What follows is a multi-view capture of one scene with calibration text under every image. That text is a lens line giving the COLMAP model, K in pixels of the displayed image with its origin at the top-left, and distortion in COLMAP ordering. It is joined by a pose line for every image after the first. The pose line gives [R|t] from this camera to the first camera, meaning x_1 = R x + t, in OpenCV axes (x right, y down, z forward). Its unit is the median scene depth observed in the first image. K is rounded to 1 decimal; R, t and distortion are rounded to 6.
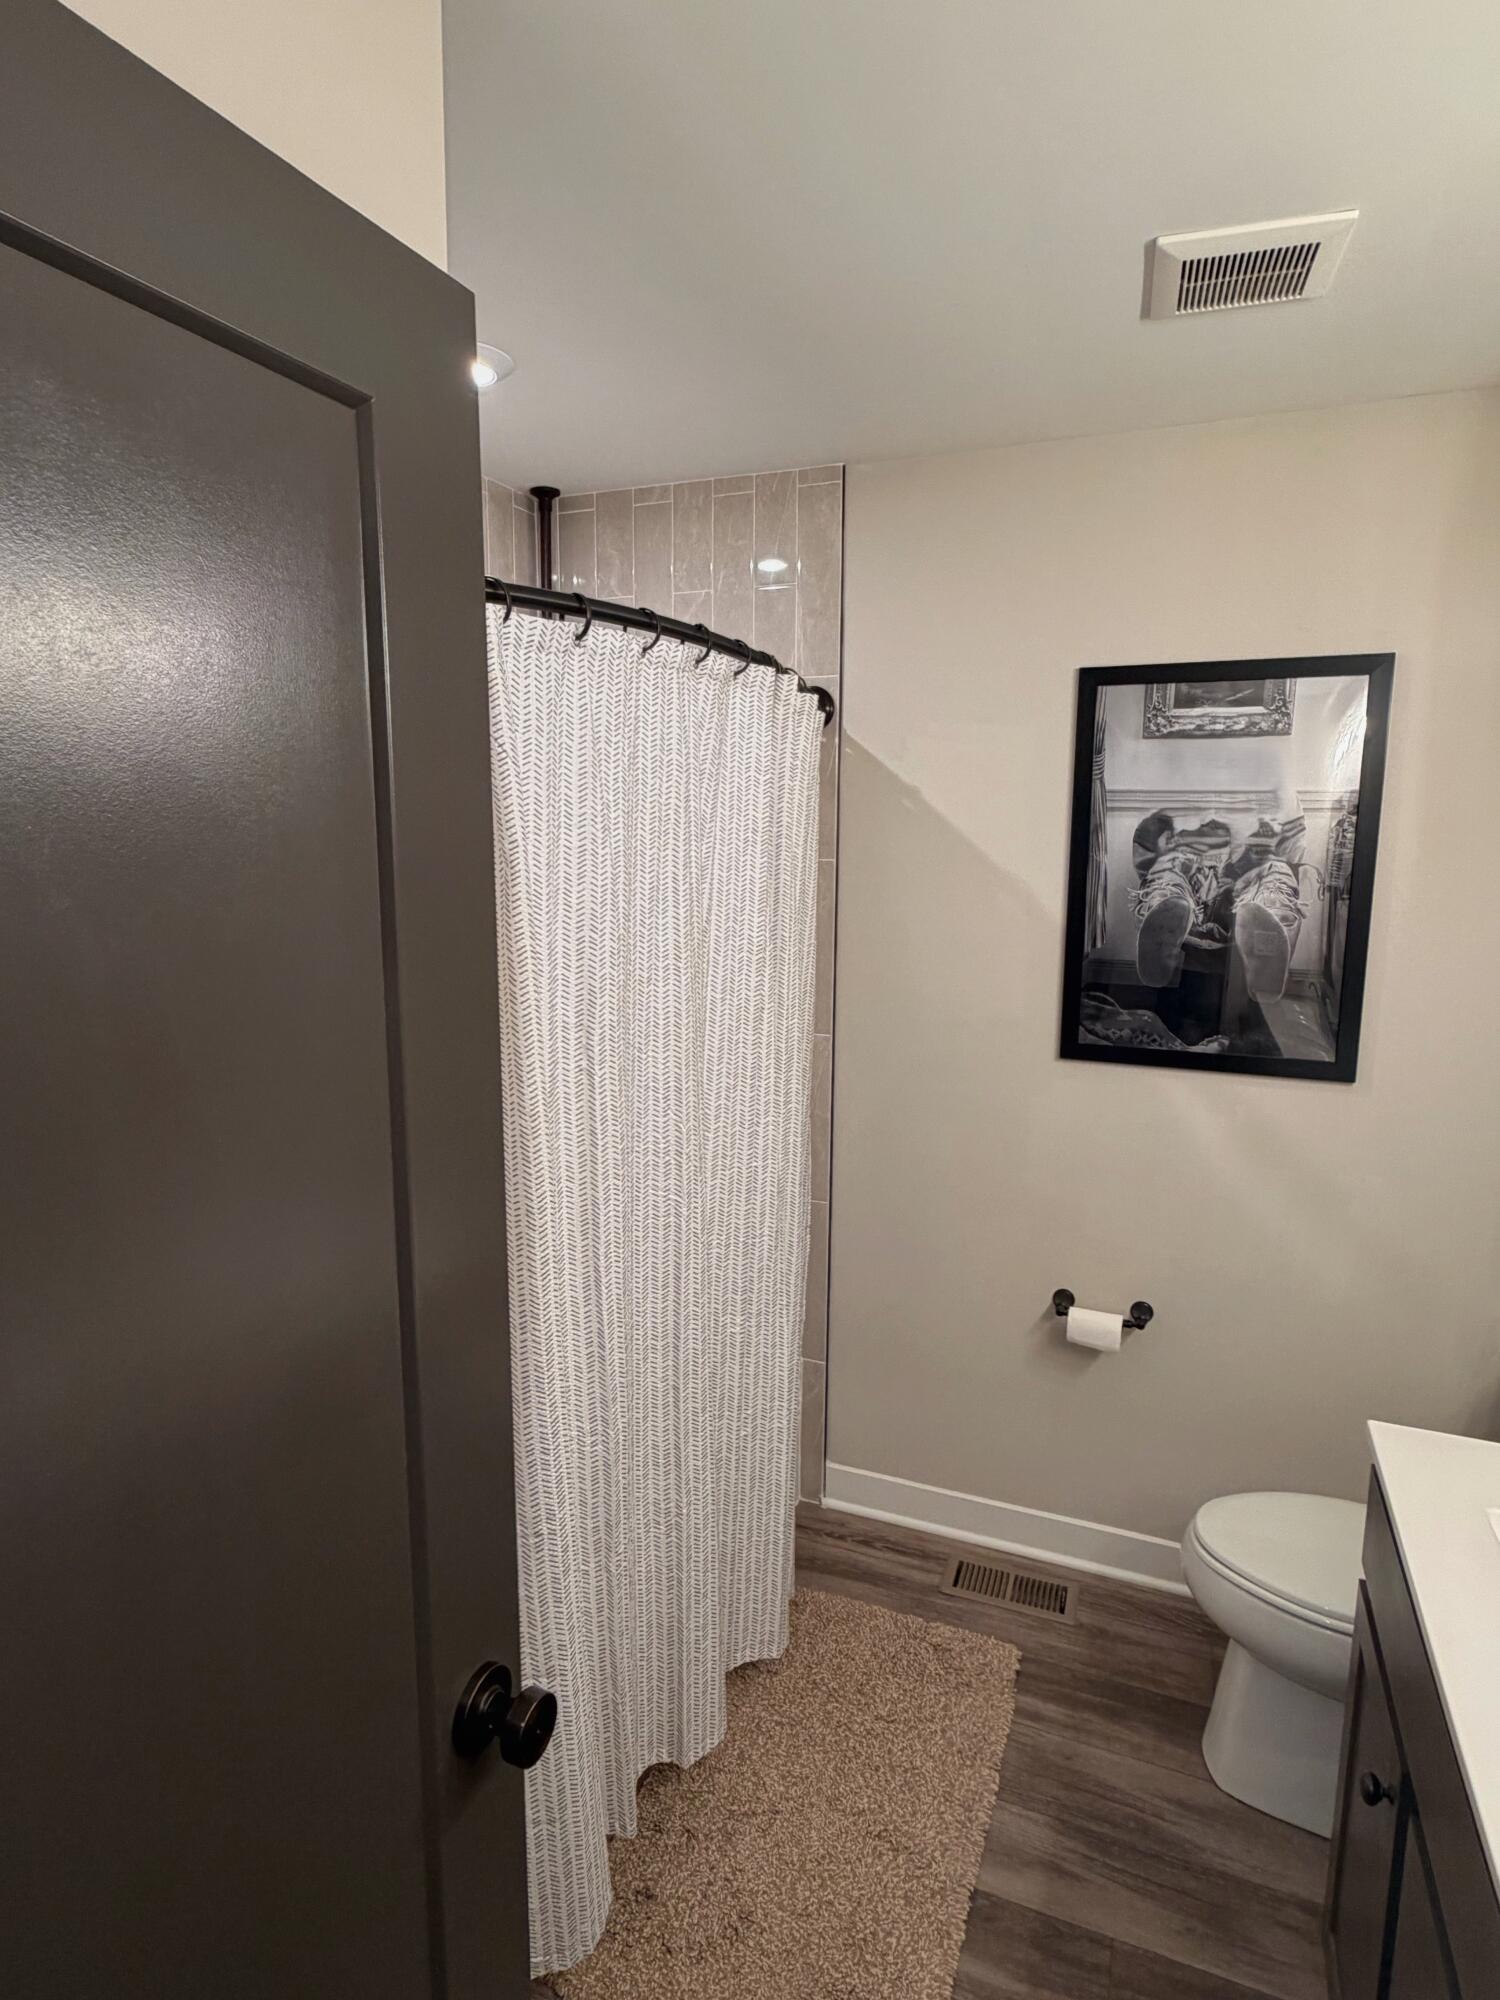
lens RADIAL K [[1086.9, 0, 752.9], [0, 1086.9, 1006.4], [0, 0, 1]] dist [-0.000975, -0.000860]
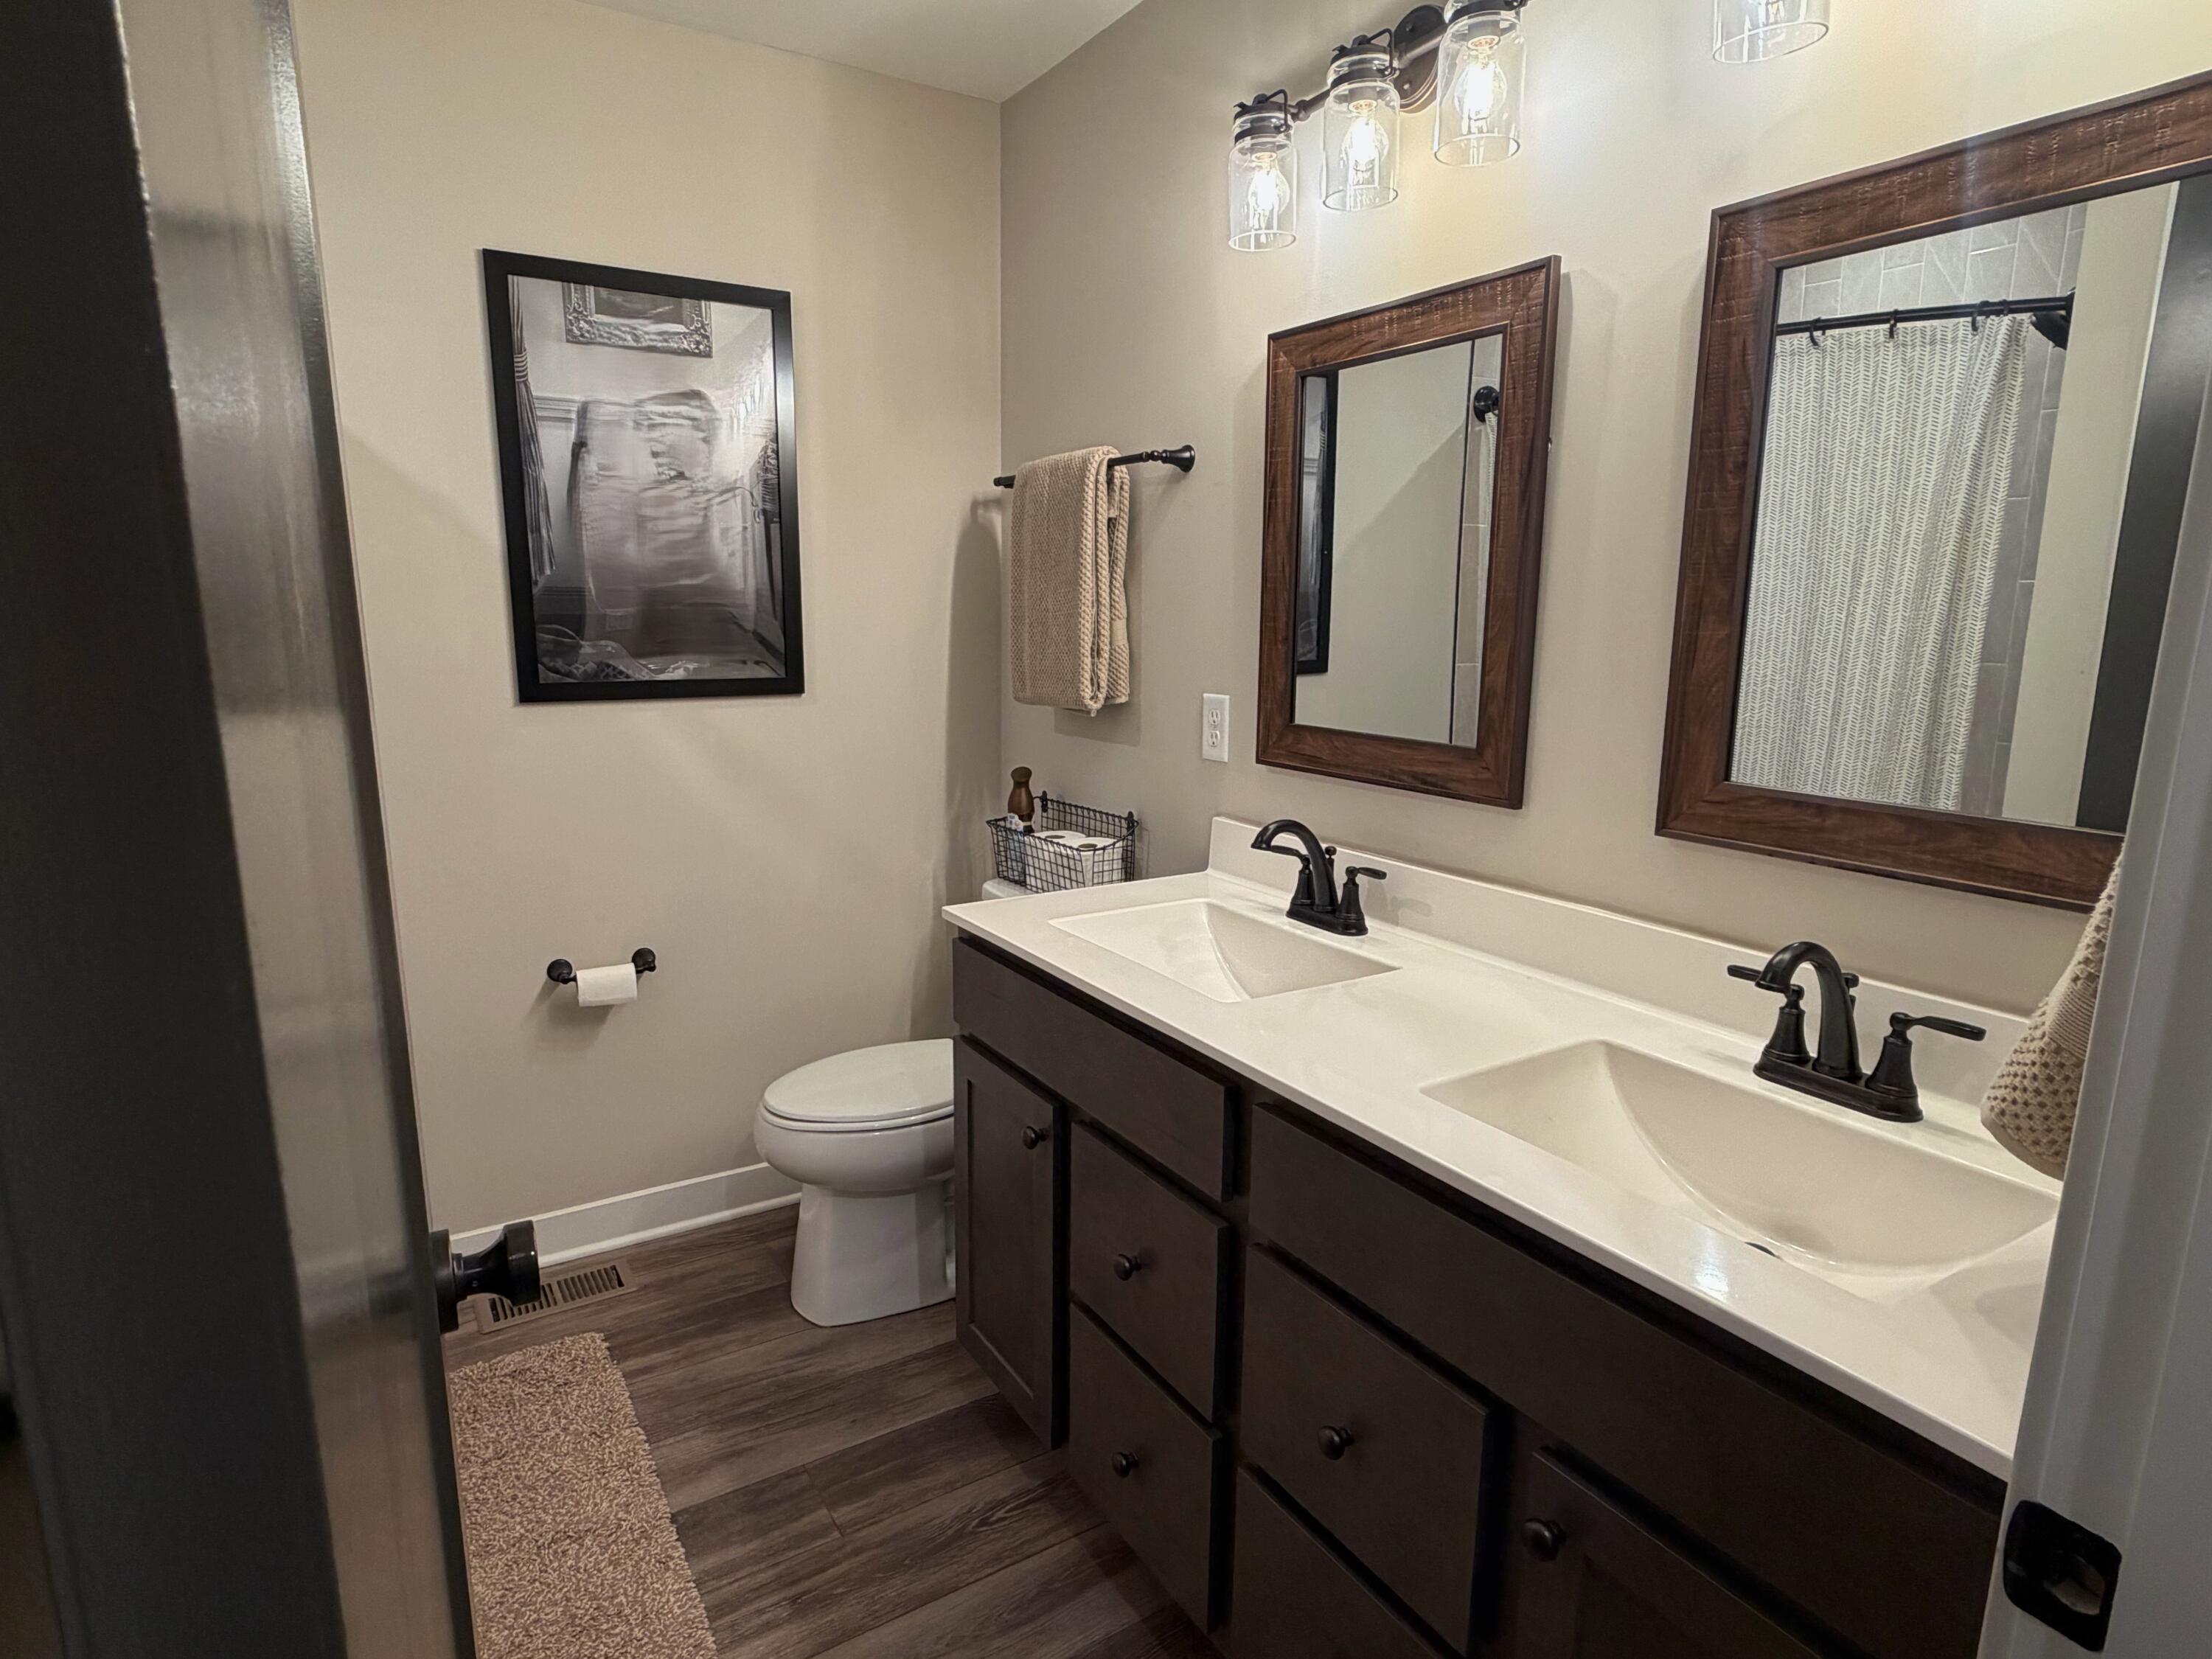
lens RADIAL K [[1202.1, 0, 1103.2], [0, 1202.1, 831.0], [0, 0, 1]] dist [-0.000975, -0.000860]
pose [[0.597743, -0.163483, 0.784842, -0.245426], [0.118169, 0.986260, 0.115440, 0.102686], [-0.792931, 0.023741, 0.608849, 0.017219]]
